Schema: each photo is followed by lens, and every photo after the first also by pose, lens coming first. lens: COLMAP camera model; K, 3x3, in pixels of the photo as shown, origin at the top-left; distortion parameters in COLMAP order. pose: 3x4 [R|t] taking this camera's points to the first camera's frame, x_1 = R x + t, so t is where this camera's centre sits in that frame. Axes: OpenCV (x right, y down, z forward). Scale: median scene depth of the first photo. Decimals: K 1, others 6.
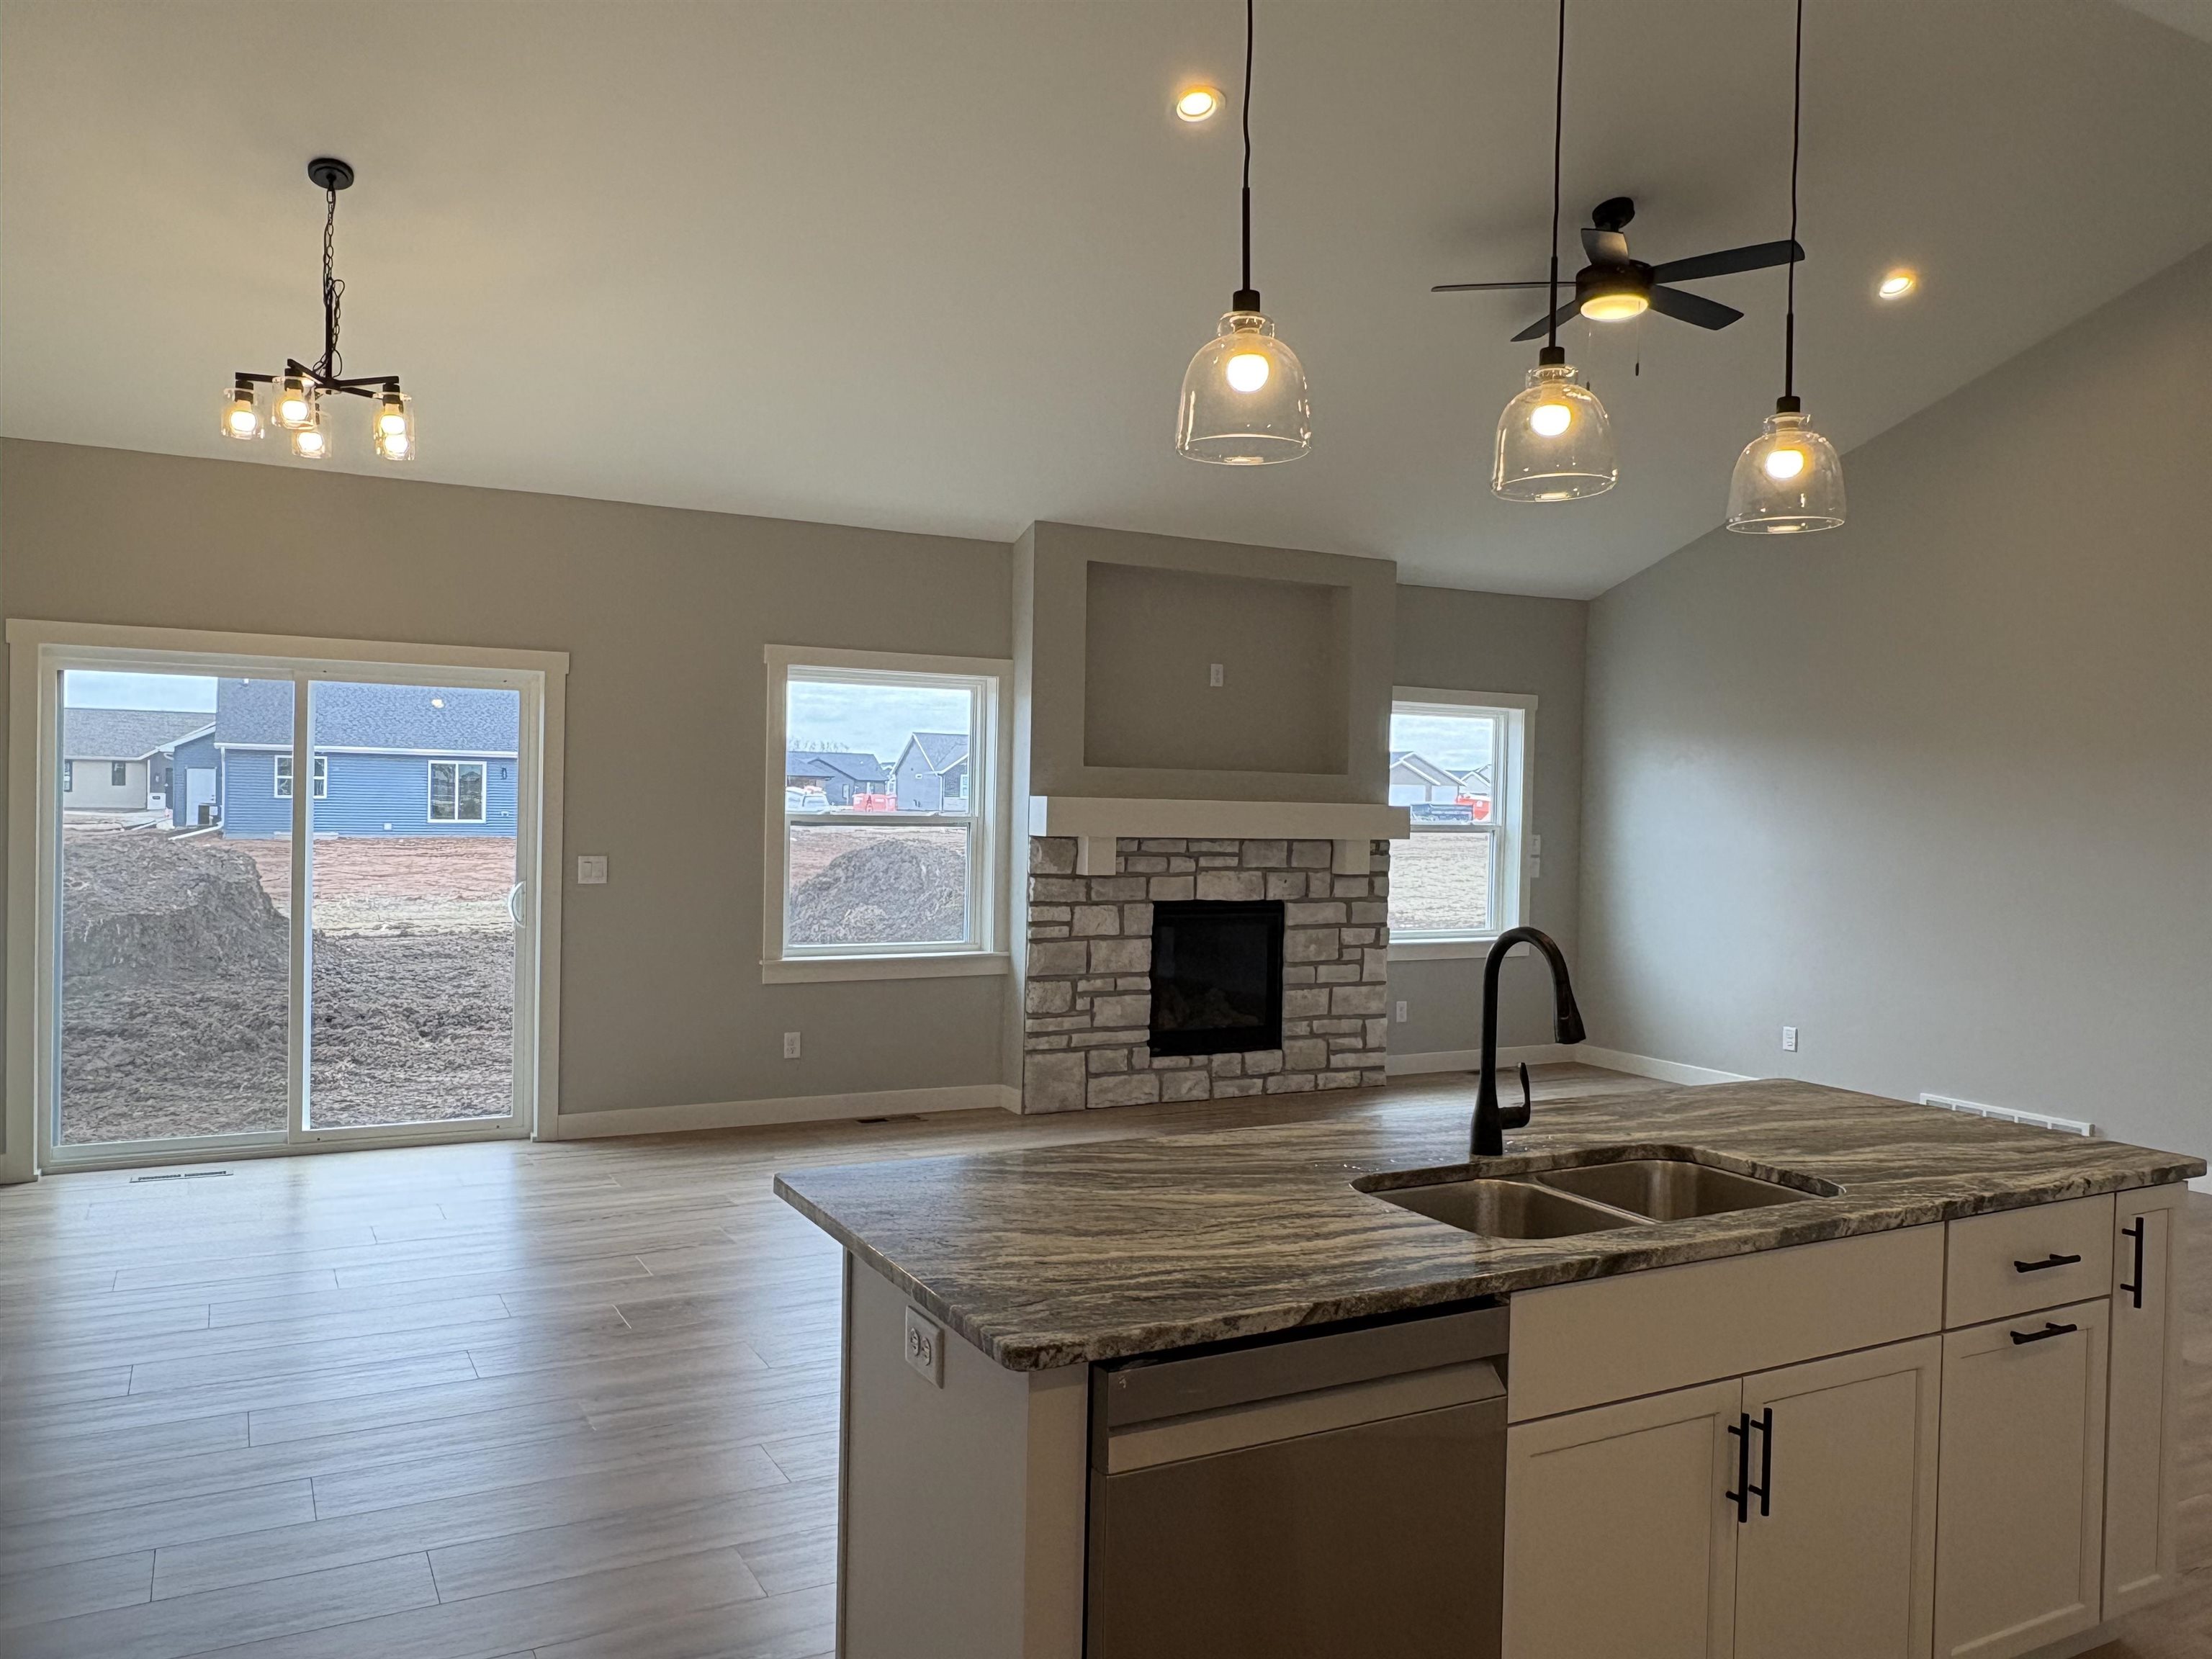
lens RADIAL K [[1576.8, 0, 1136.7], [0, 1576.8, 833.9], [0, 0, 1]] dist [-0.006240, 0.007153]
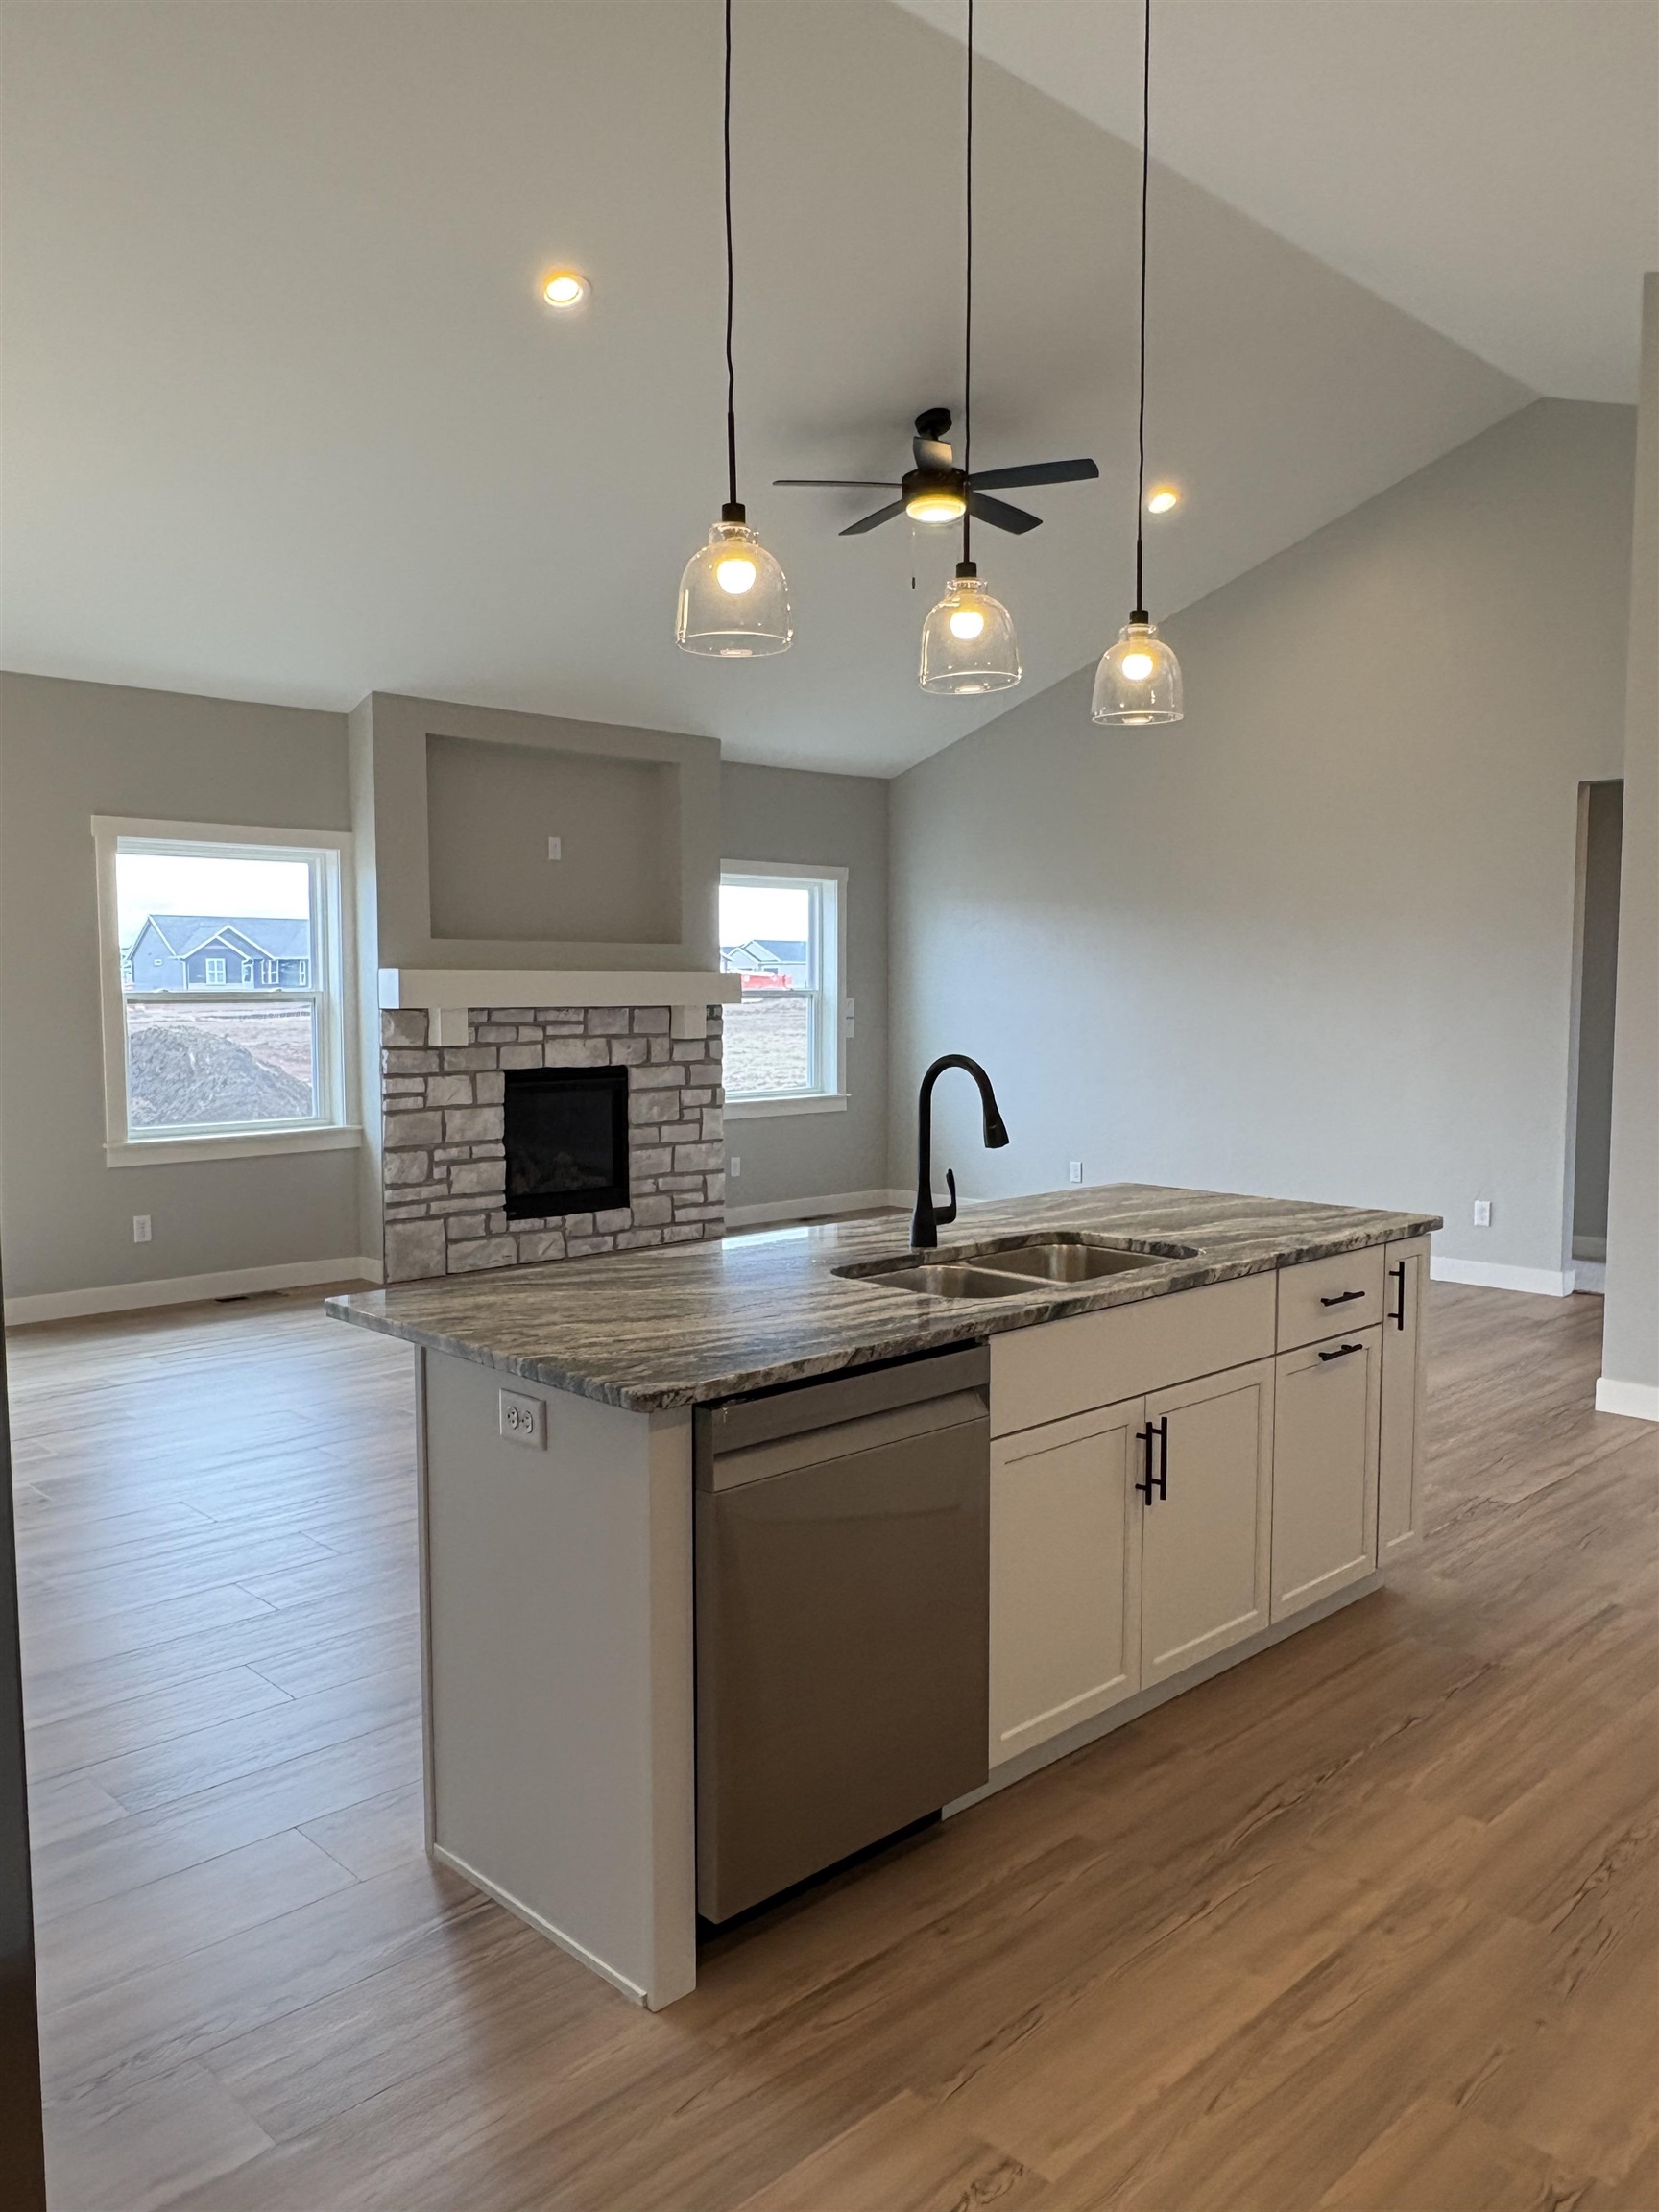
lens RADIAL K [[1576.8, 0, 822.6], [0, 1576.8, 1101.3], [0, 0, 1]] dist [-0.006240, 0.007153]
pose [[0.964959, -0.041501, 0.259097, -0.055693], [0.026794, 0.997836, 0.060039, 0.006931], [-0.261028, -0.050993, 0.963984, -0.044419]]
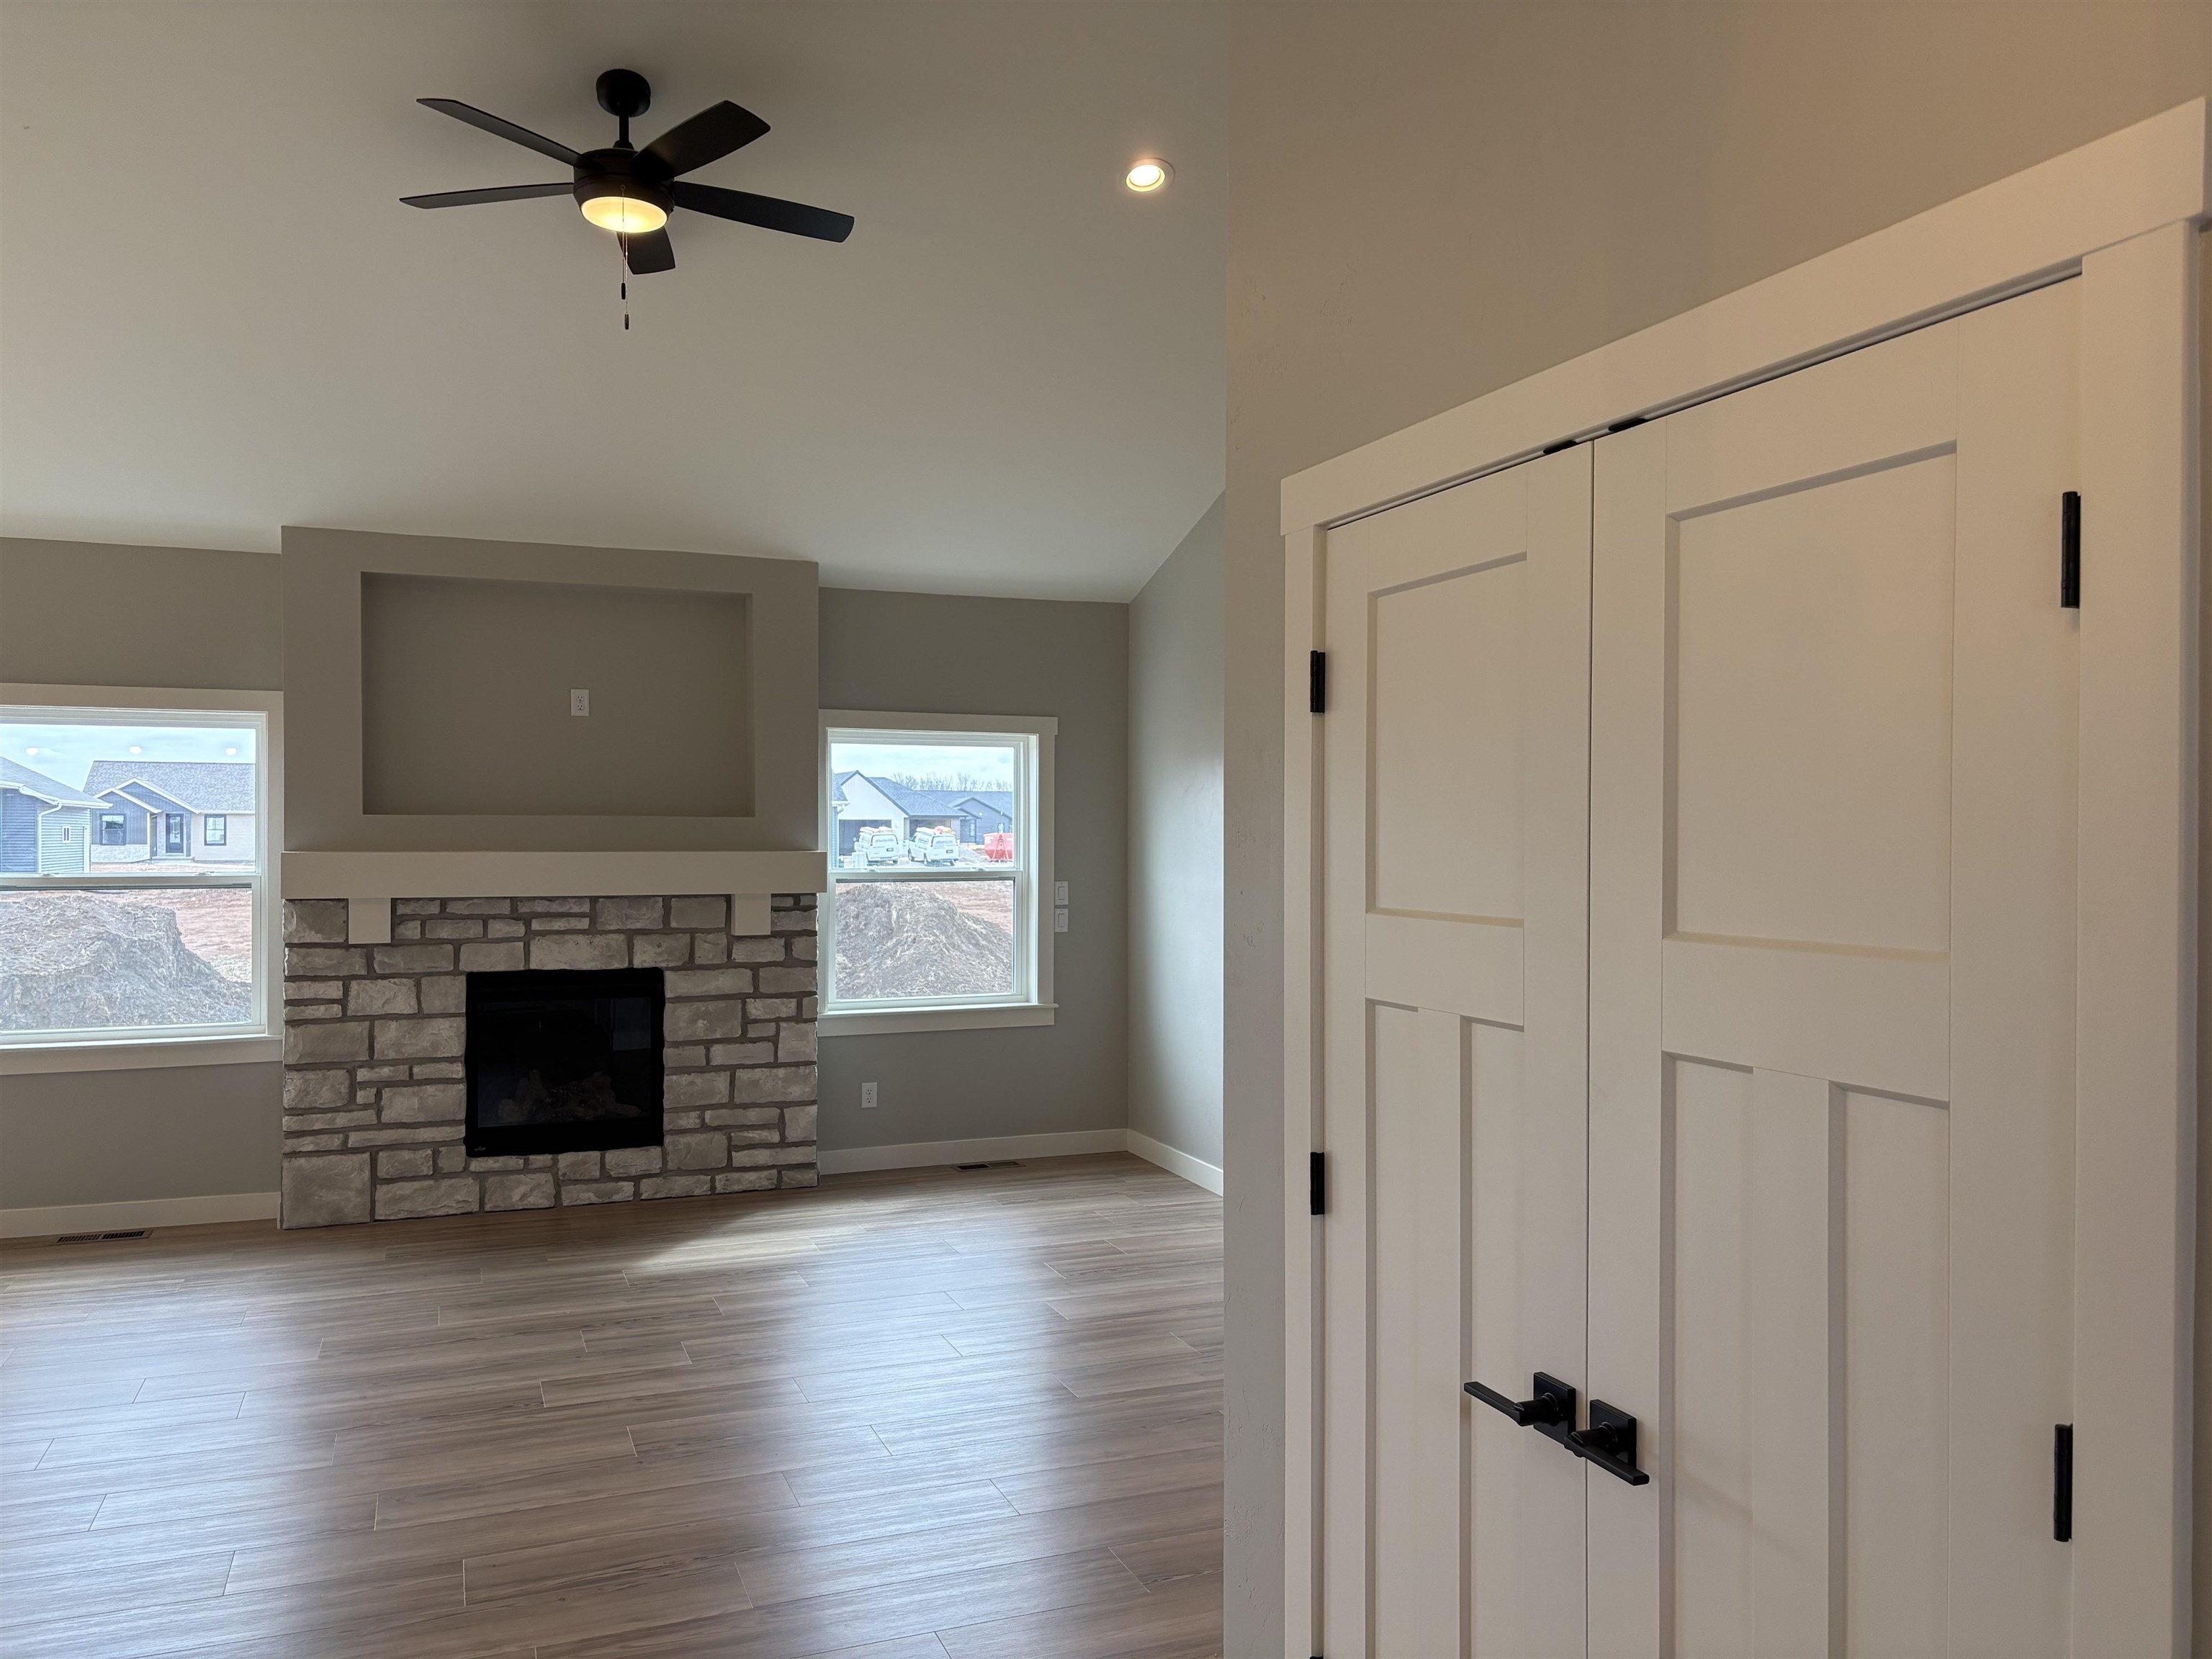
lens RADIAL K [[1660.2, 0, 1095.9], [0, 1660.2, 847.0], [0, 0, 1]] dist [0.044439, -0.022552]
pose [[0.992104, -0.018741, -0.124006, 0.453146], [0.017145, 0.999756, -0.013926, -0.006241], [0.124237, 0.011690, 0.992184, 0.152728]]
